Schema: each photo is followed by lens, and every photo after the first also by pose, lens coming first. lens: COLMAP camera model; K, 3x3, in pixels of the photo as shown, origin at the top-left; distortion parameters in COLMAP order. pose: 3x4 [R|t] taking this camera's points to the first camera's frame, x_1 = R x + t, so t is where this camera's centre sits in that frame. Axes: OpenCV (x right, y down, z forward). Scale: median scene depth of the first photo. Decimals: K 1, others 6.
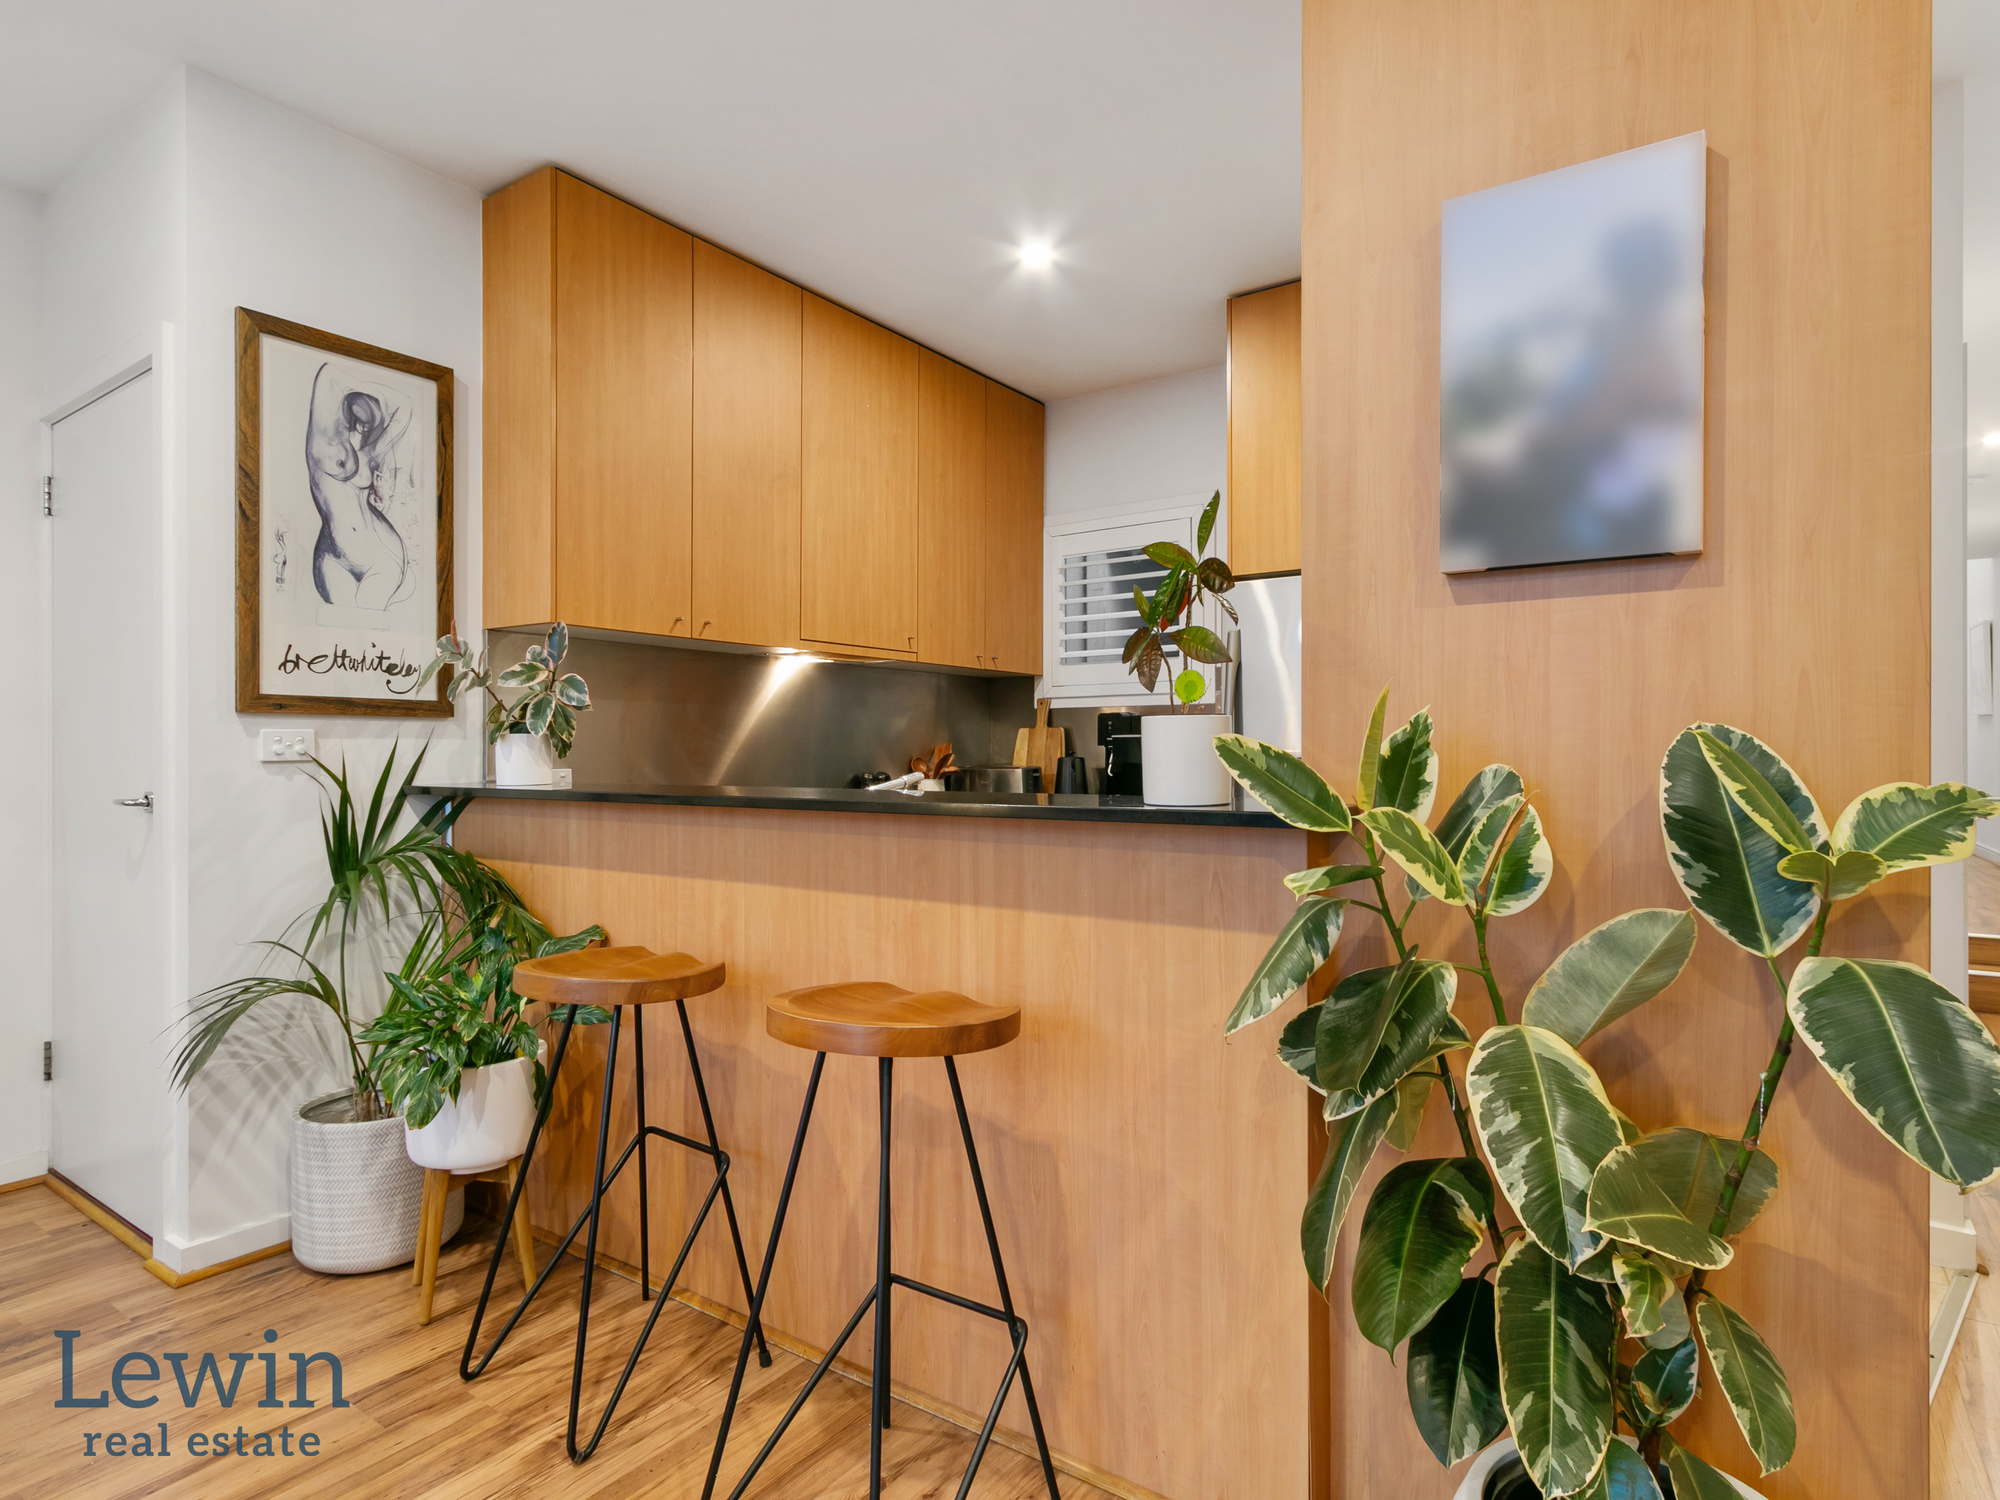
lens RADIAL K [[1093.1, 0, 1000.0], [0, 1093.1, 750.0], [0, 0, 1]] dist [0.006477, 0.001680]
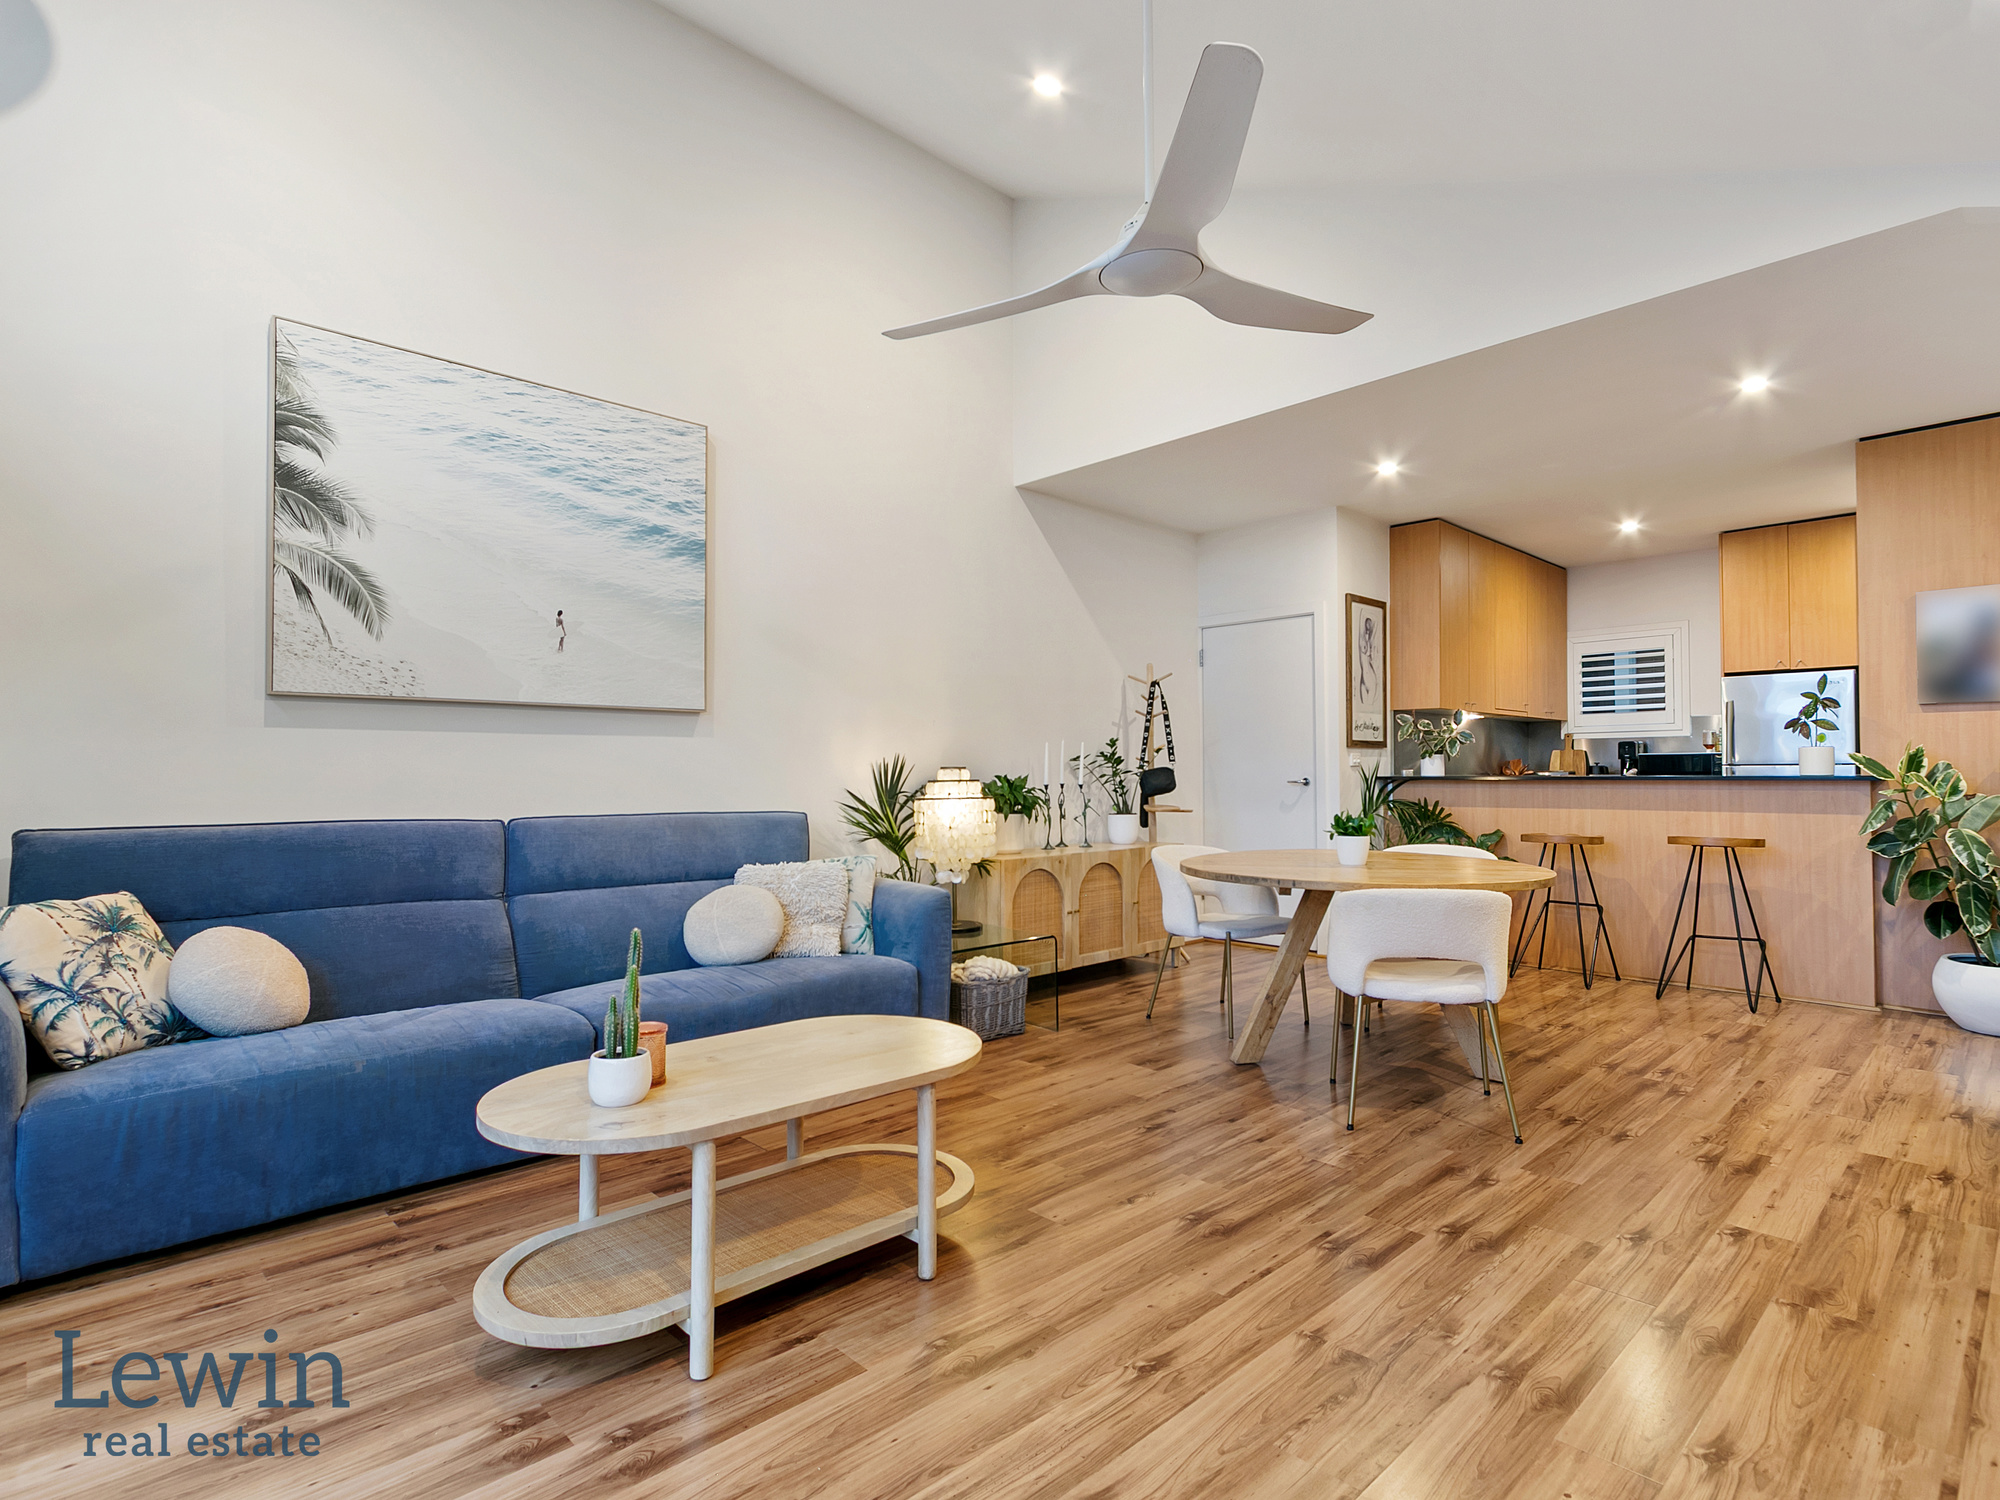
lens RADIAL K [[1026.7, 0, 997.9], [0, 1026.7, 752.1], [0, 0, 1]] dist [0.012896, -0.005004]
pose [[0.981500, -0.007327, -0.191320, -1.159423], [0.003869, 0.999822, -0.018444, 0.022004], [0.191421, 0.017363, 0.981354, -1.738768]]
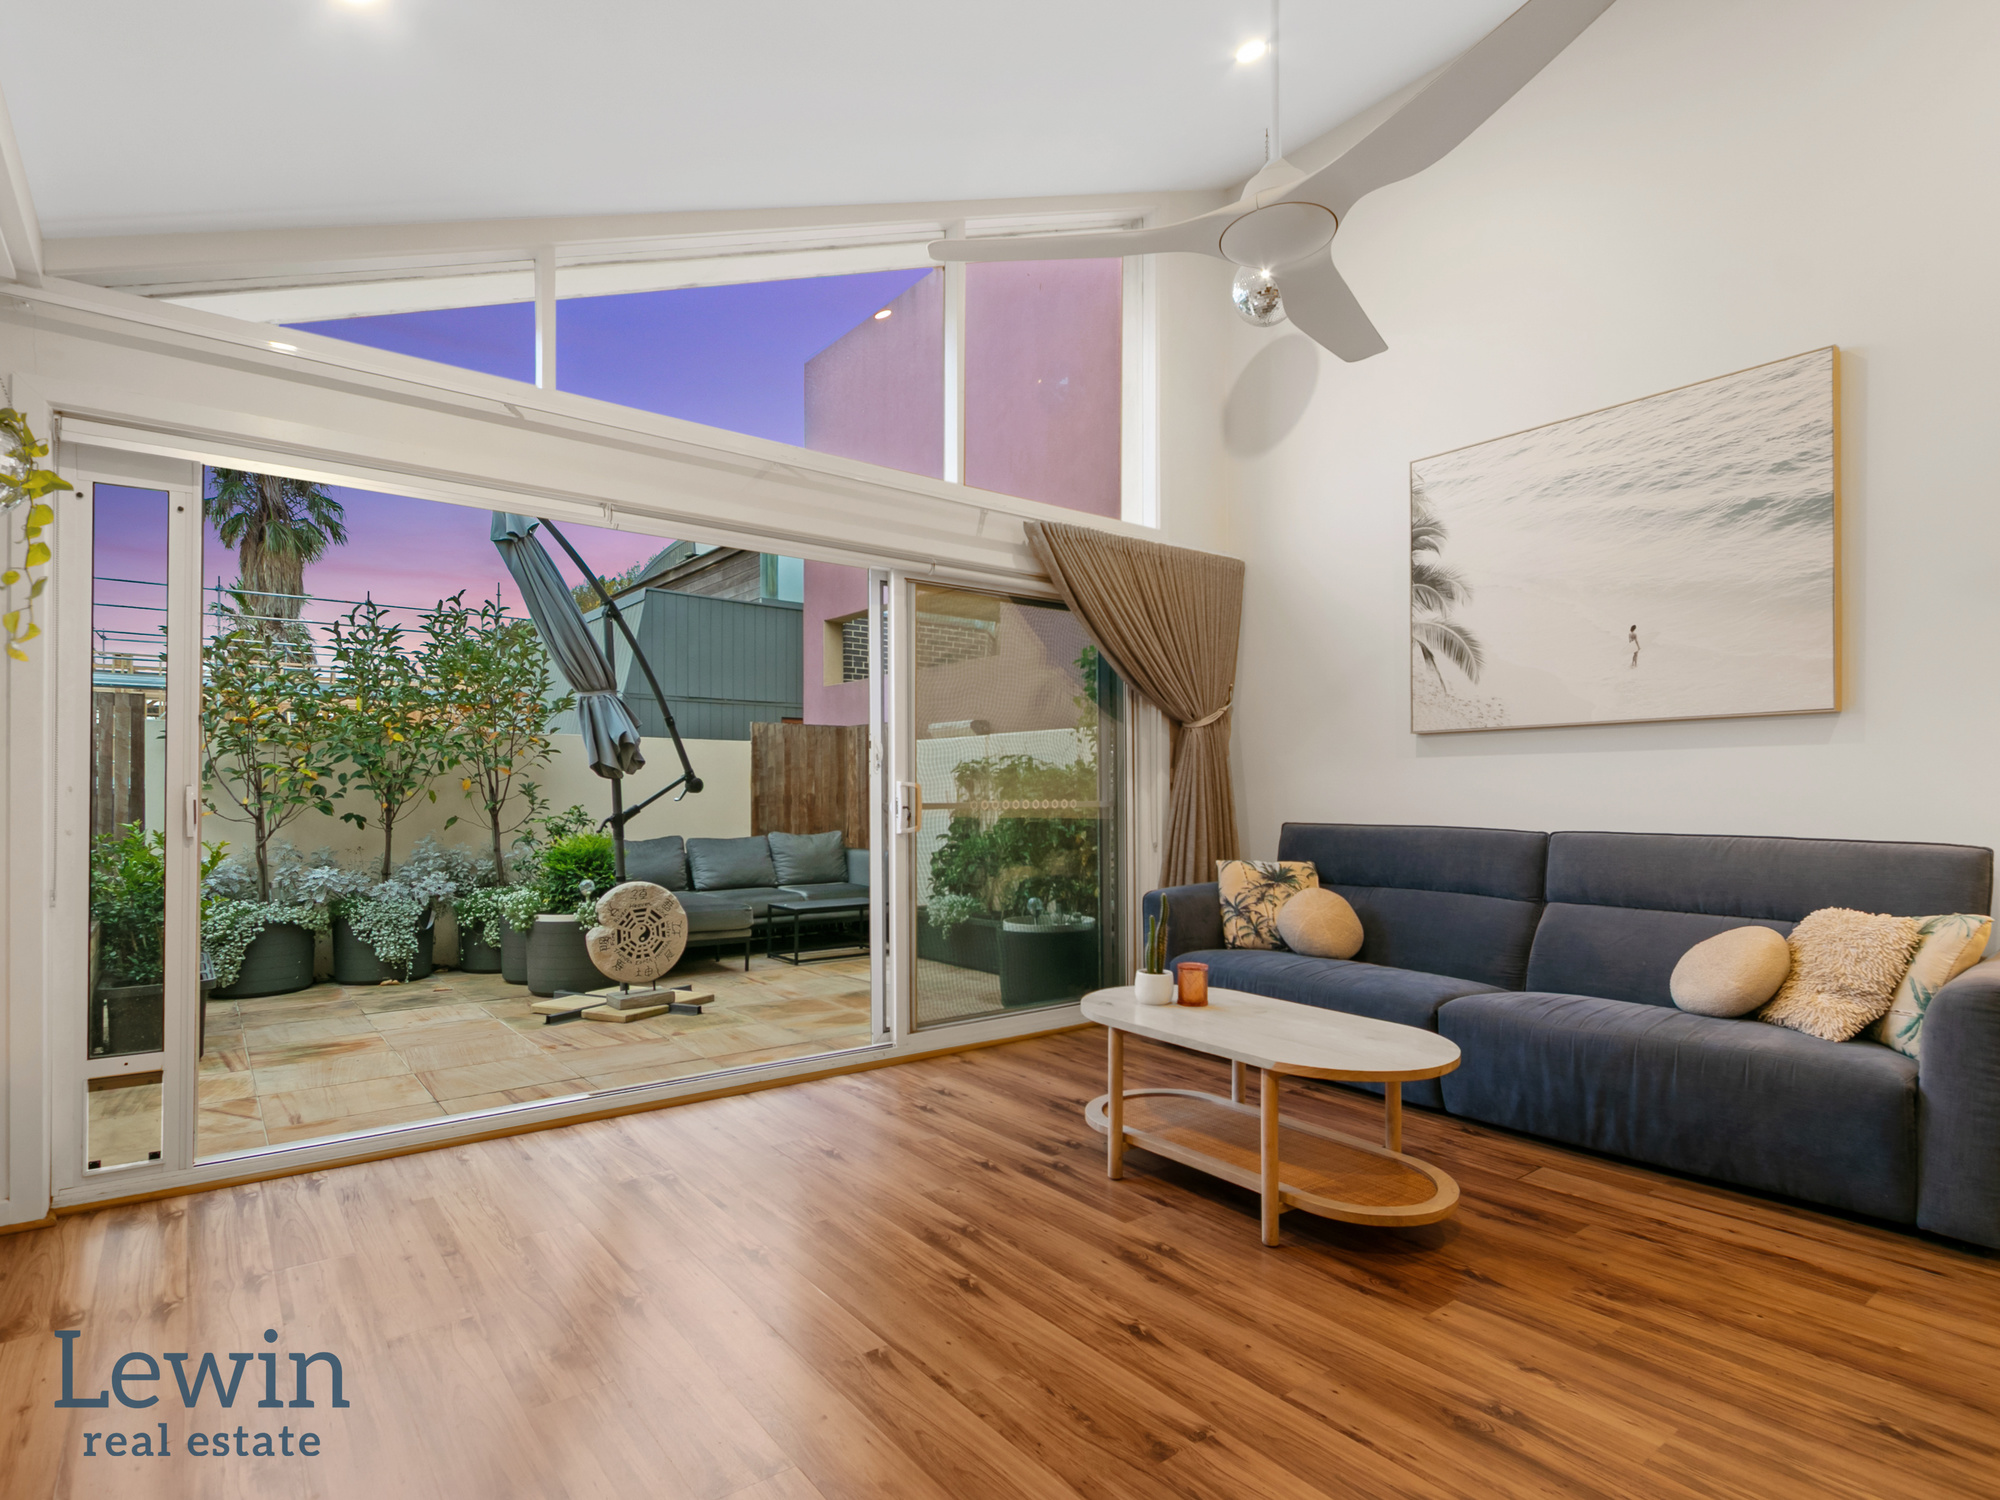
lens RADIAL K [[1042.1, 0, 999.3], [0, 1042.1, 792.4], [0, 0, 1]] dist [0.010371, -0.001176]
pose [[-0.296832, -0.003873, -0.954922, -0.247853], [0.002702, 0.999984, -0.004896, 0.032216], [0.954926, -0.004034, -0.296817, -0.690296]]
